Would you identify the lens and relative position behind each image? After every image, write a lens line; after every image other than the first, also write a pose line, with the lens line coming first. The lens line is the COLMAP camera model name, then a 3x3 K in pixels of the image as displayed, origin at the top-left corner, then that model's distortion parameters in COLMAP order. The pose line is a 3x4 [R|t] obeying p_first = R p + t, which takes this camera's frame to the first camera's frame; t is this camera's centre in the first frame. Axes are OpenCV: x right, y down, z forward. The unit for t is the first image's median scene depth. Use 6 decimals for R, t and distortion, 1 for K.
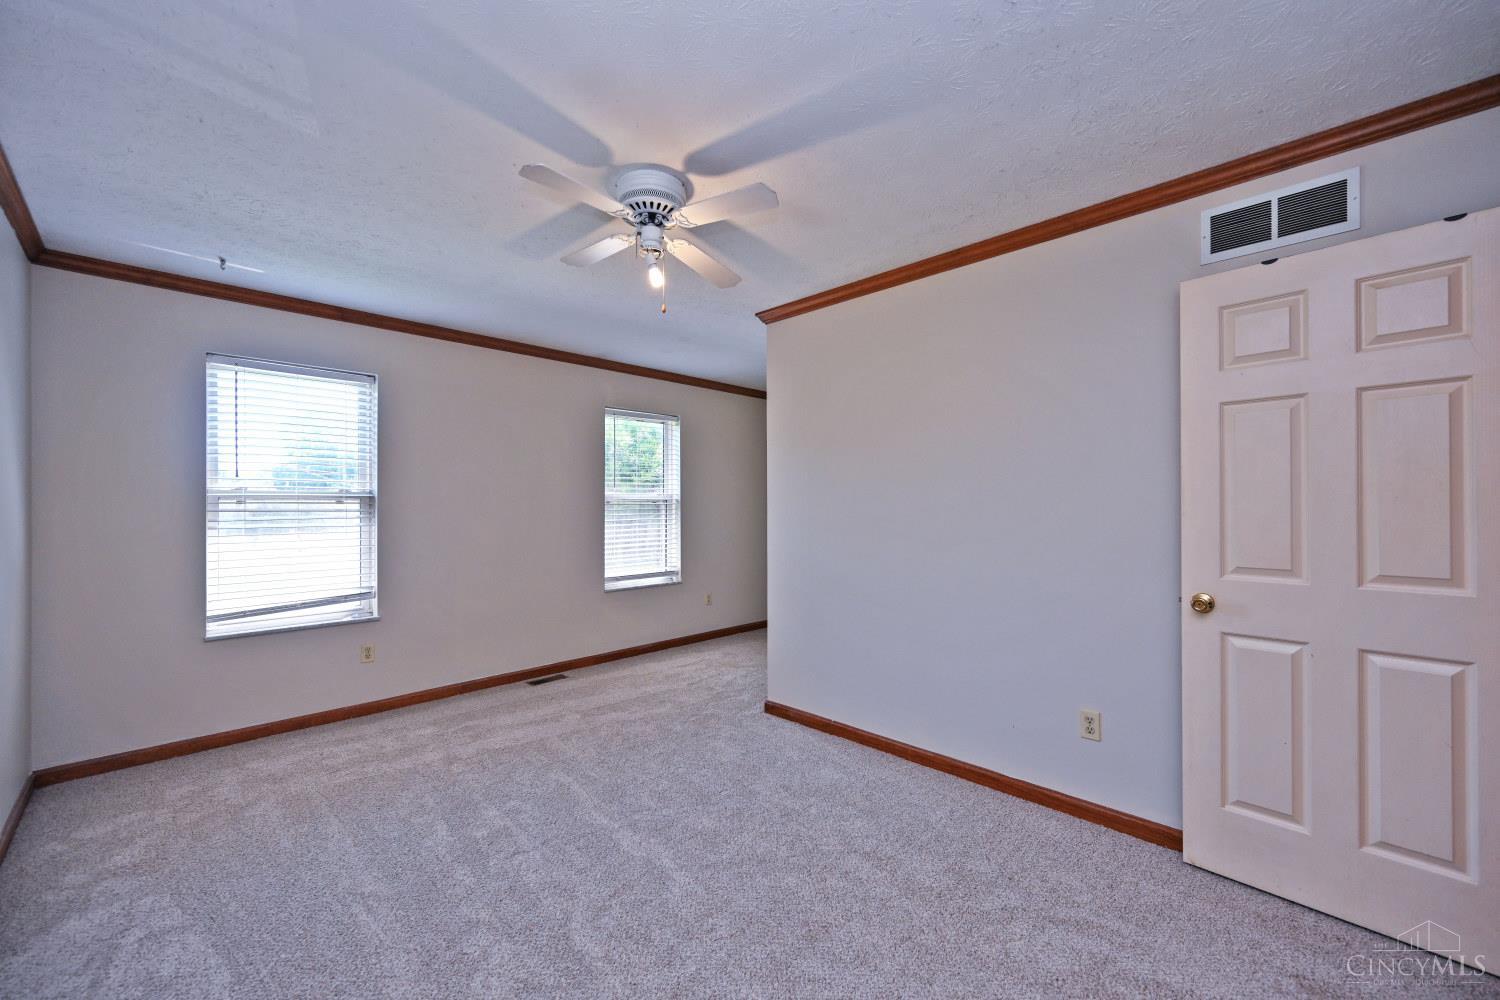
lens RADIAL K [[571.1, 0, 746.0], [0, 571.1, 504.1], [0, 0, 1]] dist [0.000480, 0.000004]
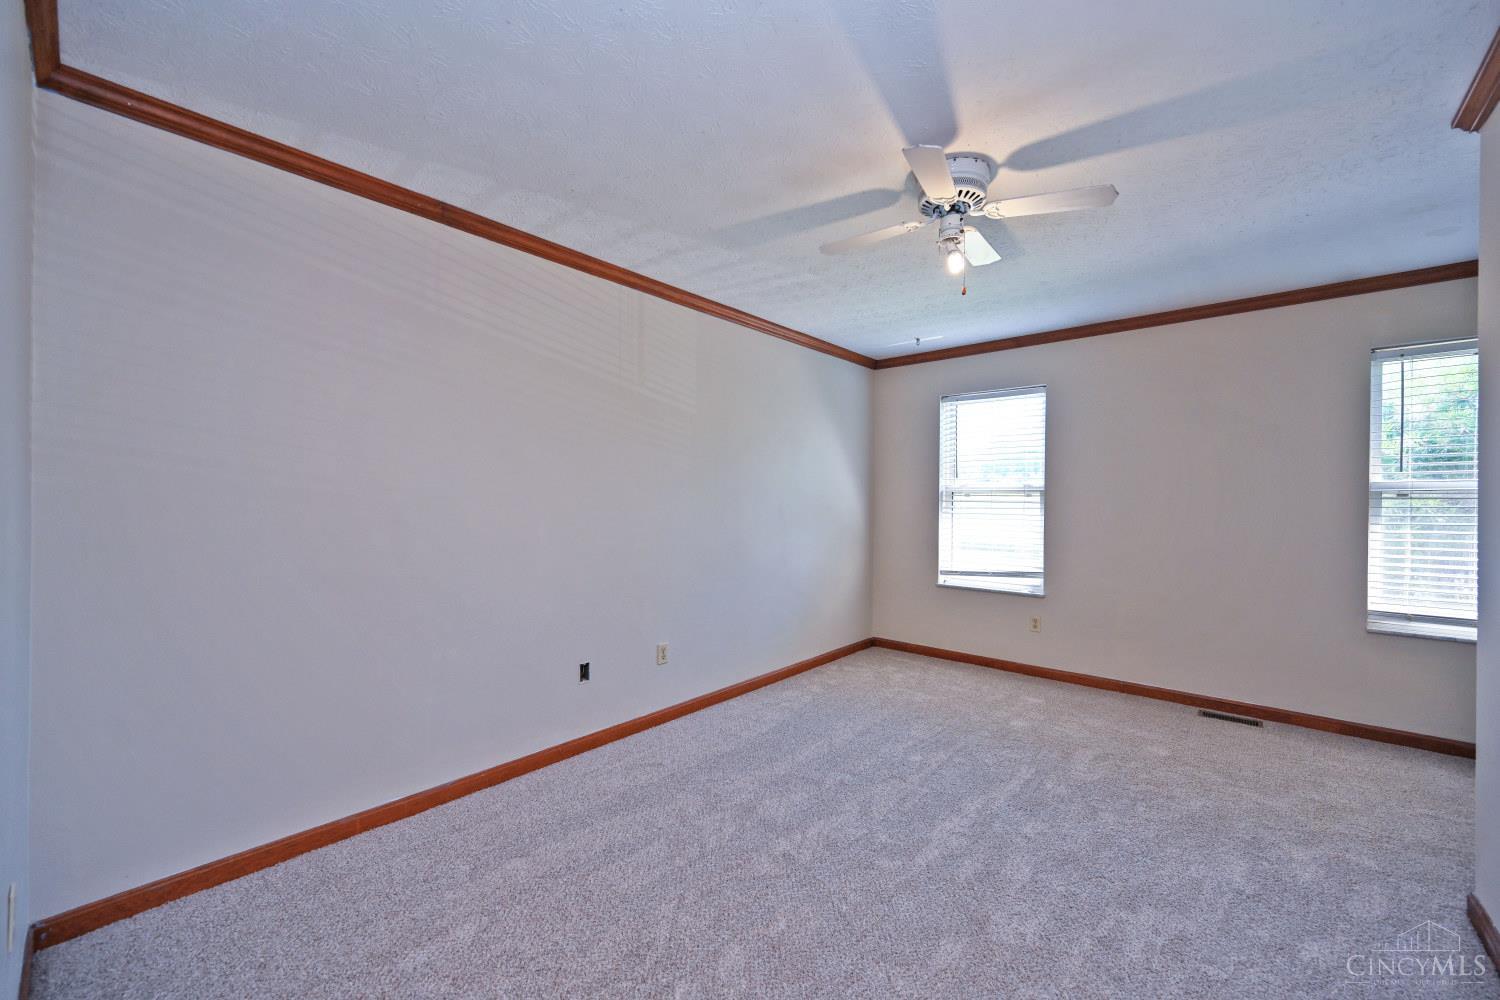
lens RADIAL K [[606.2, 0, 795.5], [0, 606.2, 494.8], [0, 0, 1]] dist [-0.000873, -0.000134]
pose [[0.106808, -0.006453, -0.994259, 0.517631], [-0.005423, 0.999960, -0.007073, 0.007490], [0.994265, 0.006148, 0.106769, 0.373727]]
